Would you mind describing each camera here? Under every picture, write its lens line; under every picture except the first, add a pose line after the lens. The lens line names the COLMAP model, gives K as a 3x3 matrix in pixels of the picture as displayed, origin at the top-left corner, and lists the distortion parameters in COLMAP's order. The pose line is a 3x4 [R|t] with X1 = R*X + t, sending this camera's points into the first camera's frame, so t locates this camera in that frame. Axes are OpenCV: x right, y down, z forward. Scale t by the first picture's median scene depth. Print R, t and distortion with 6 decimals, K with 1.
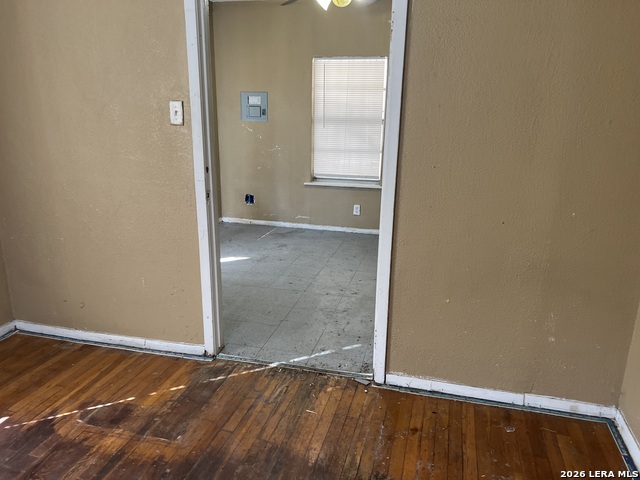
lens RADIAL K [[483.9, 0, 321.0], [0, 483.9, 240.7], [0, 0, 1]] dist [0.060595, -0.004503]
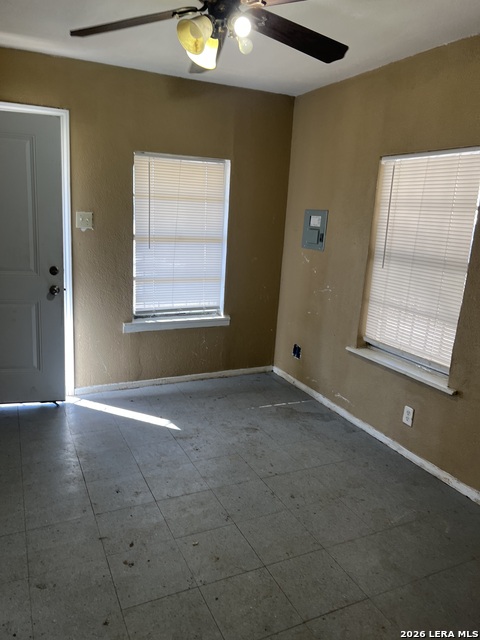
lens RADIAL K [[483.9, 0, 223.6], [0, 483.9, 306.2], [0, 0, 1]] dist [0.060595, -0.004503]
pose [[0.635751, 0.167431, -0.753517, 0.345629], [-0.249153, 0.968451, 0.004976, -0.136822], [0.730578, 0.184577, 0.657410, 0.452940]]
